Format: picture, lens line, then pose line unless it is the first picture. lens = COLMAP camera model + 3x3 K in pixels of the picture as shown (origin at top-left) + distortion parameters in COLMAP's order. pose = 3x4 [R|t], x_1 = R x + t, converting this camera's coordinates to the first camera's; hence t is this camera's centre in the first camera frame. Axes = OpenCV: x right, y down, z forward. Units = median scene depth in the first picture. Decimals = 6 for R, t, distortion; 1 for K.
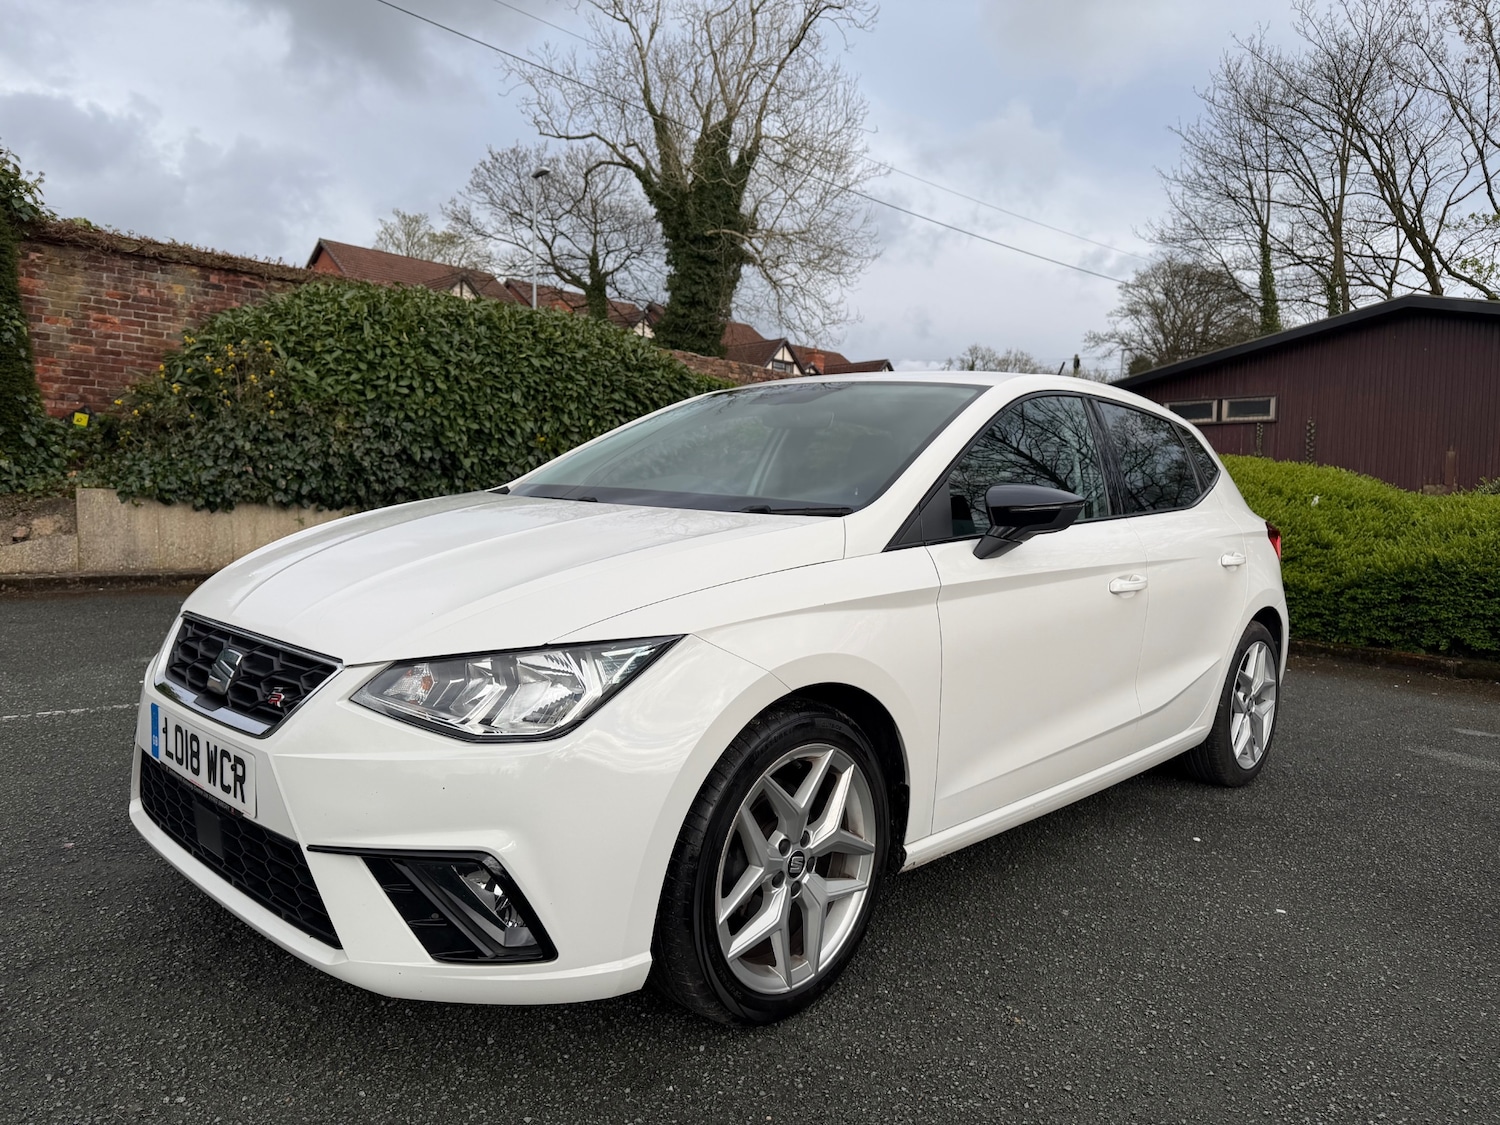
lens RADIAL K [[1075.0, 0, 751.3], [0, 1075.0, 560.3], [0, 0, 1]] dist [0.047111, -0.061721]
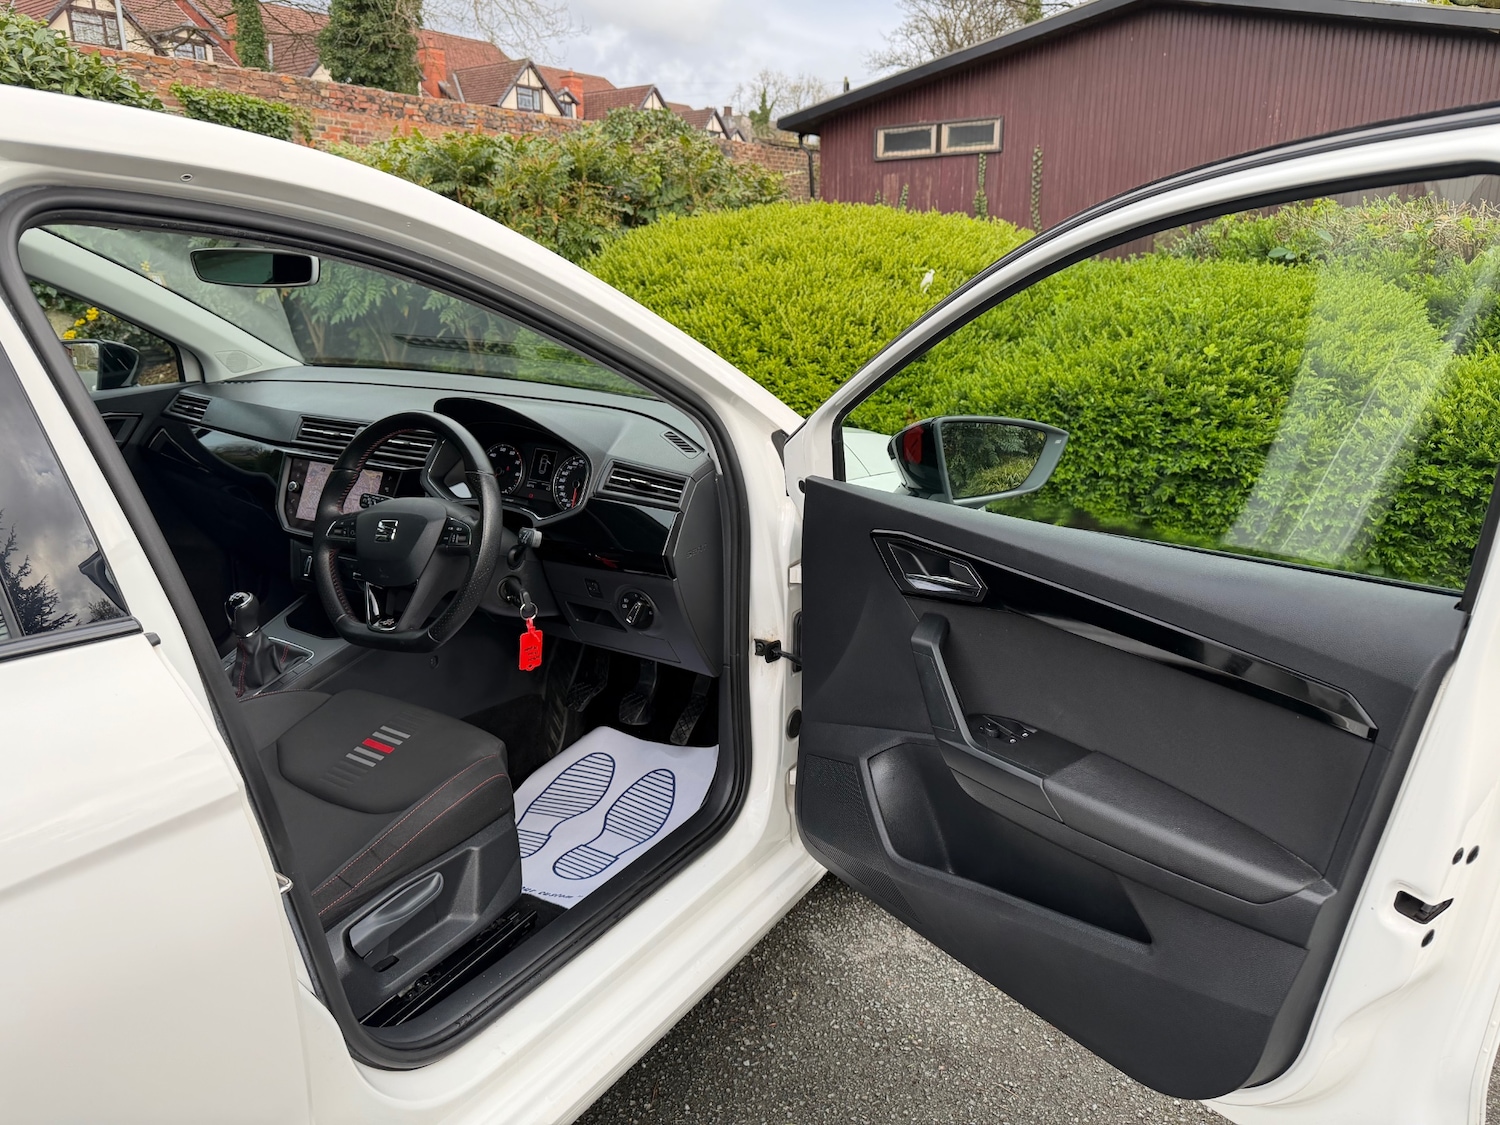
lens RADIAL K [[1065.6, 0, 773.5], [0, 1065.6, 562.4], [0, 0, 1]] dist [0.051460, -0.080637]
pose [[0.982289, -0.081200, 0.168863, 0.236076], [0.040332, 0.971723, 0.232652, -0.032028], [-0.182979, -0.221721, 0.957788, 0.276441]]
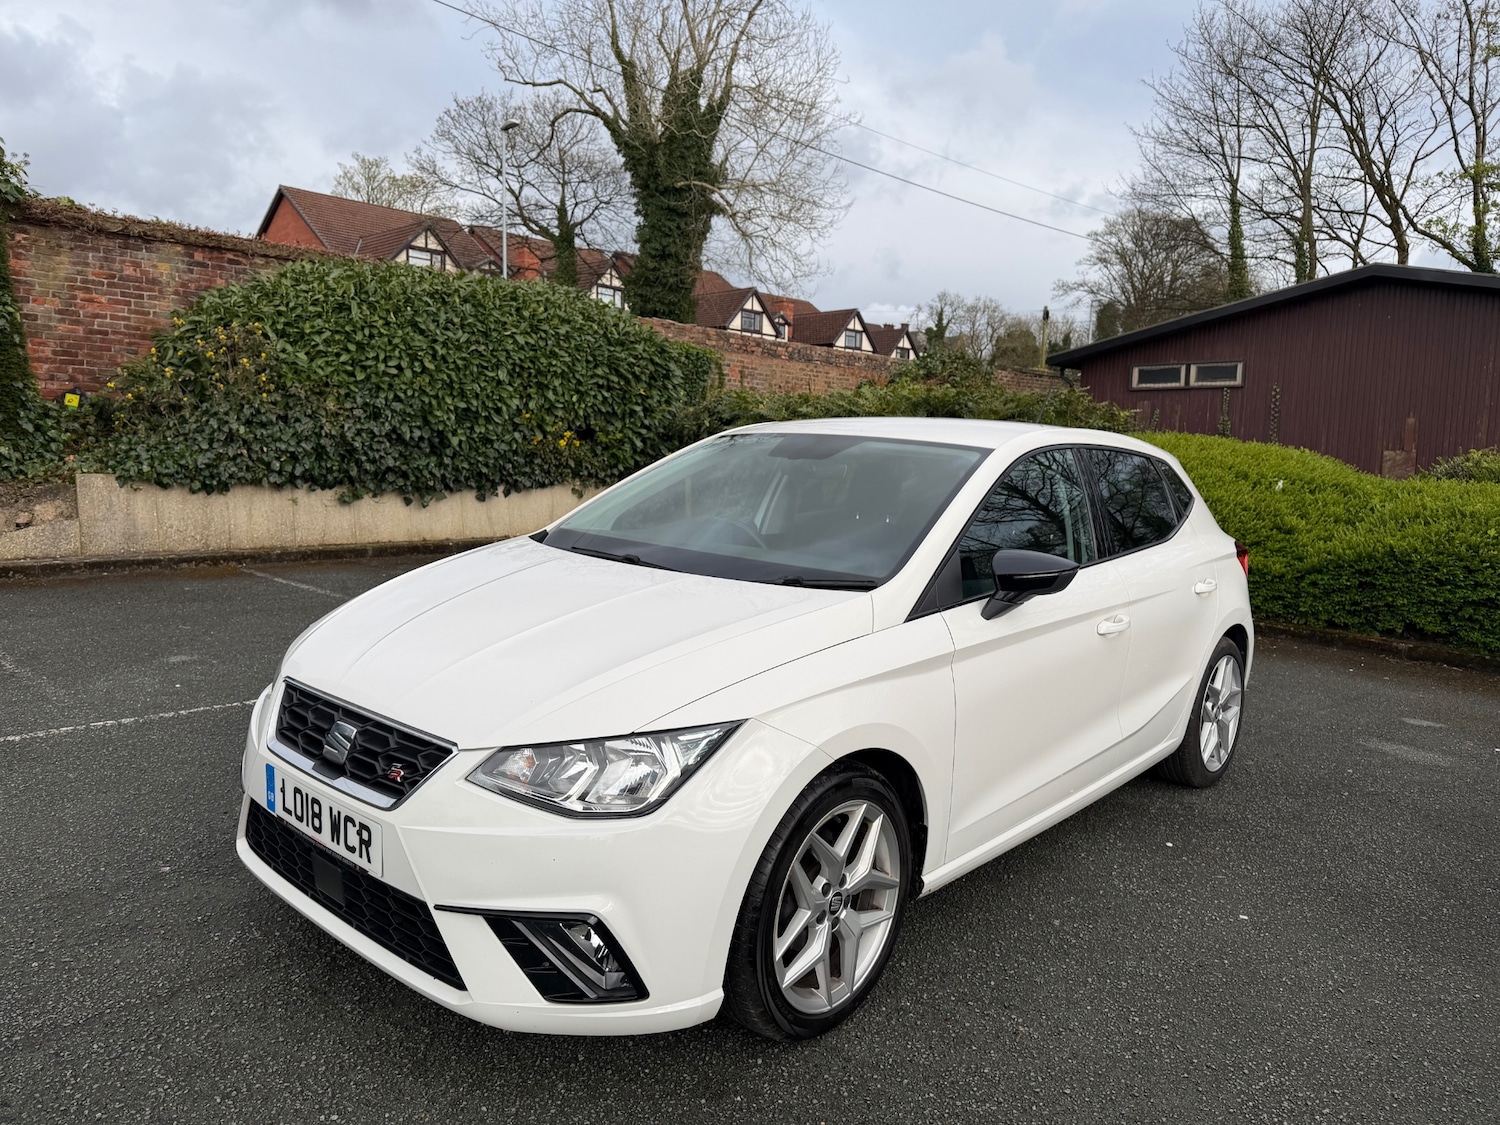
lens RADIAL K [[1076.3, 0, 738.9], [0, 1076.3, 560.9], [0, 0, 1]] dist [0.048938, -0.066155]
pose [[0.999795, -0.003819, 0.019904, -0.016577], [0.002787, 0.998663, 0.051621, -0.028989], [-0.020075, -0.051555, 0.998468, -0.028575]]
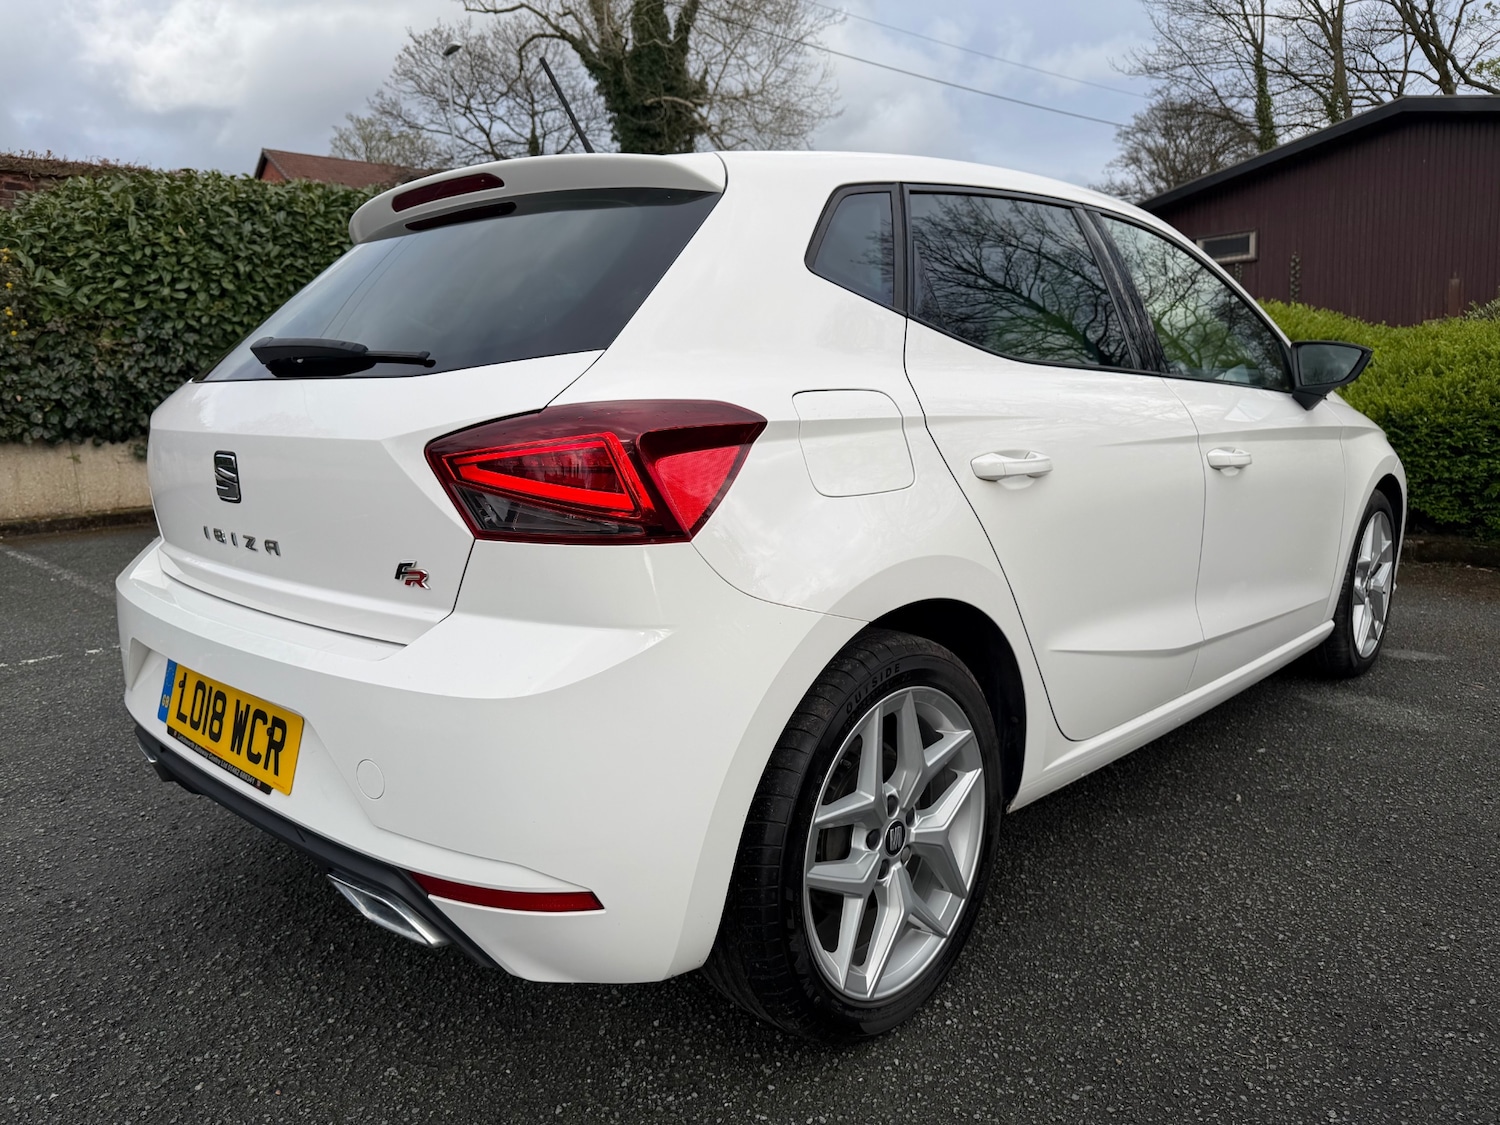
lens RADIAL K [[1082.1, 0, 739.6], [0, 1082.1, 564.4], [0, 0, 1]] dist [-0.003907, -0.003789]
pose [[0.997031, -0.068358, -0.035439, 0.124708], [0.071608, 0.992363, 0.100434, -0.001229], [0.028303, -0.102674, 0.994312, 0.139606]]
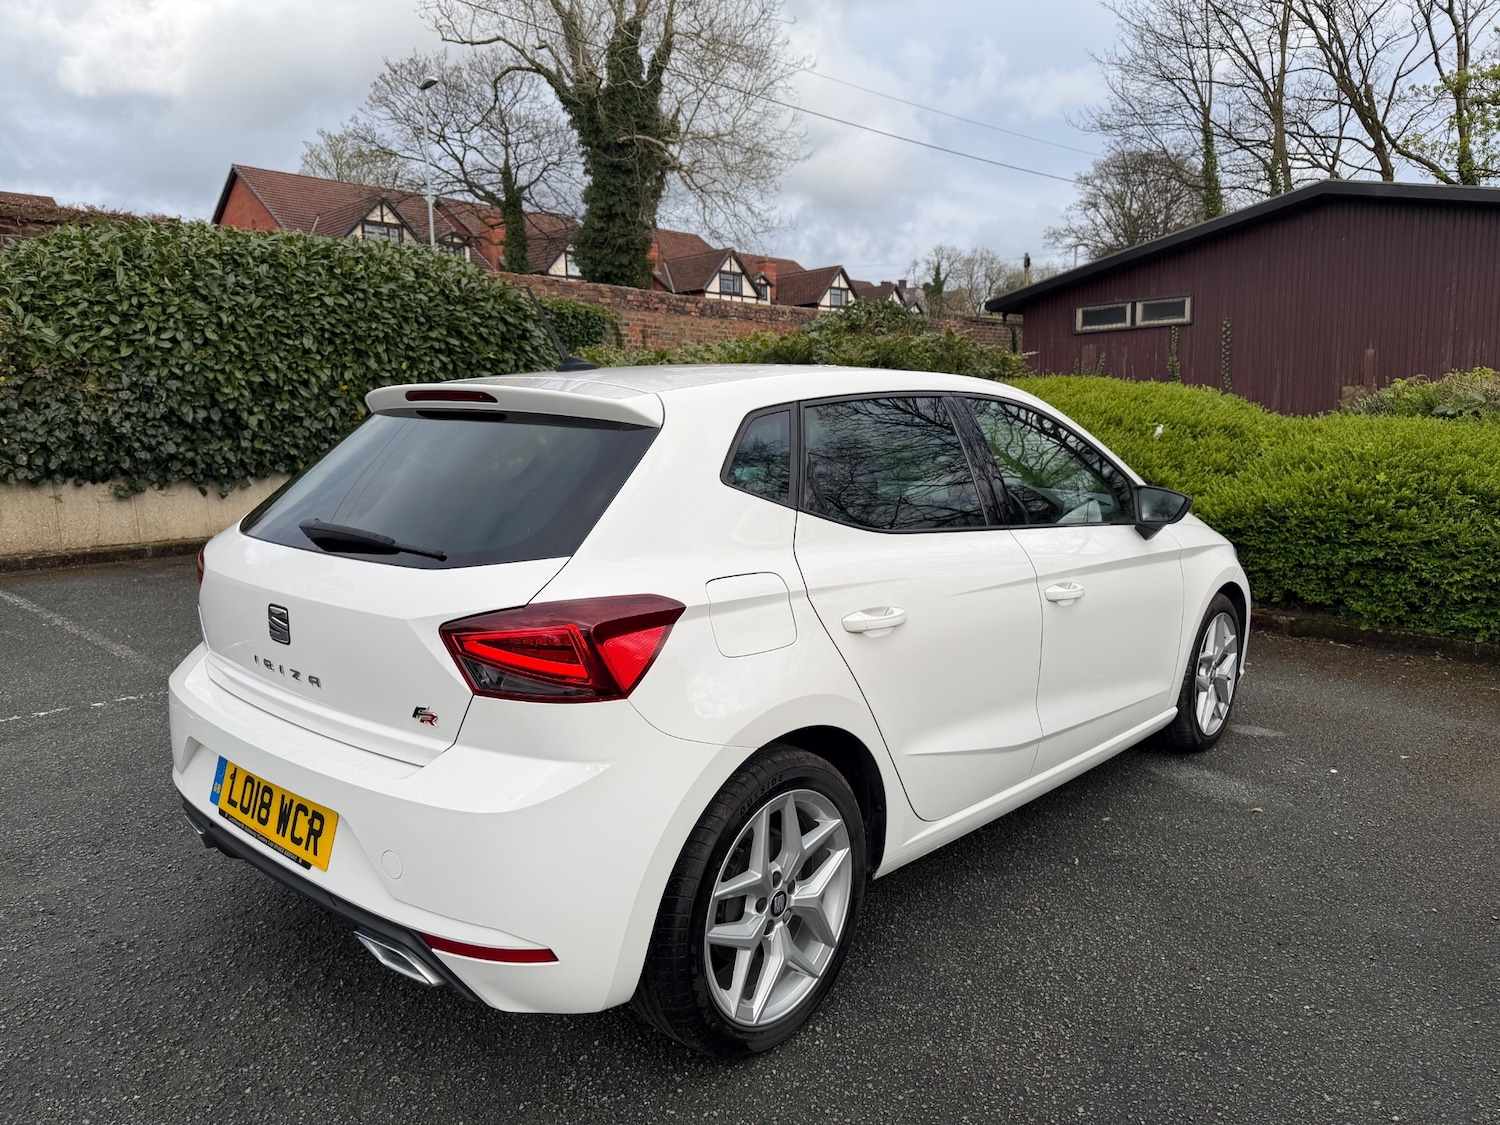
lens RADIAL K [[1080.7, 0, 750.9], [0, 1080.7, 562.2], [0, 0, 1]] dist [0.005622, -0.014832]
pose [[0.998807, -0.047874, 0.009596, 0.134565], [0.046926, 0.995508, 0.082233, -0.027711], [-0.013489, -0.081685, 0.996567, 0.088837]]
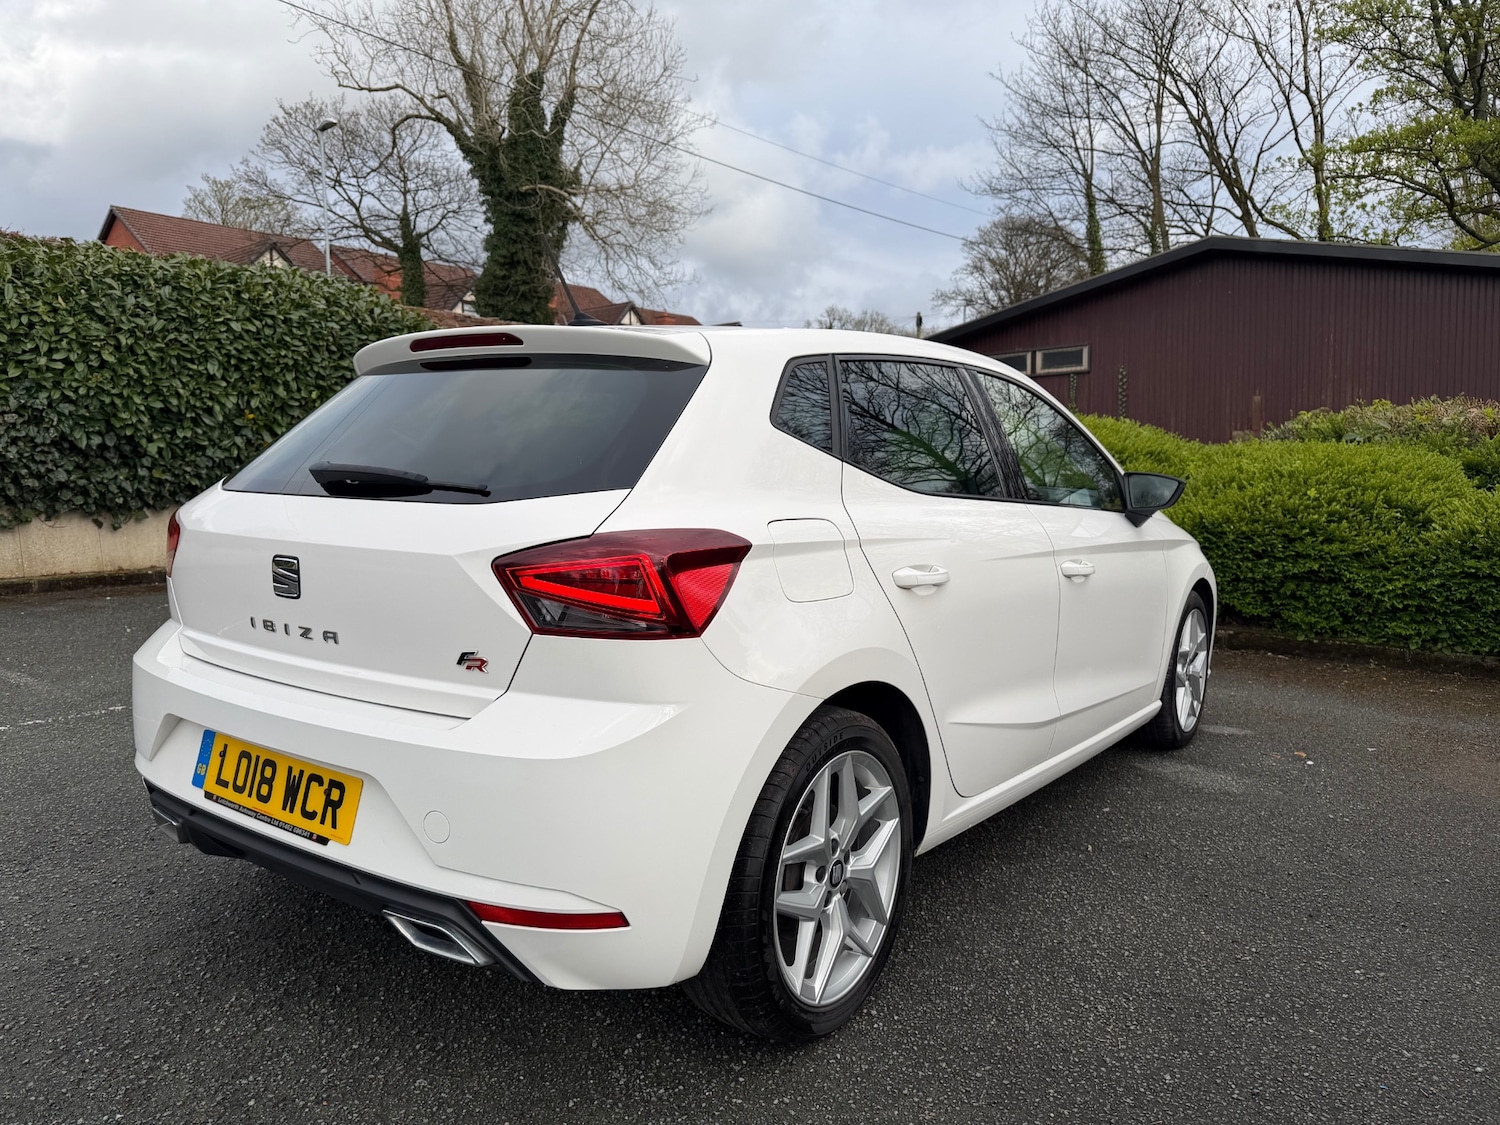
lens RADIAL K [[1079.9, 0, 747.9], [0, 1079.9, 563.2], [0, 0, 1]] dist [0.009181, -0.020943]
pose [[0.992905, -0.051050, 0.107393, 0.105267], [0.047445, 0.998230, 0.035859, -0.008577], [-0.109034, -0.030509, 0.993570, 0.101154]]
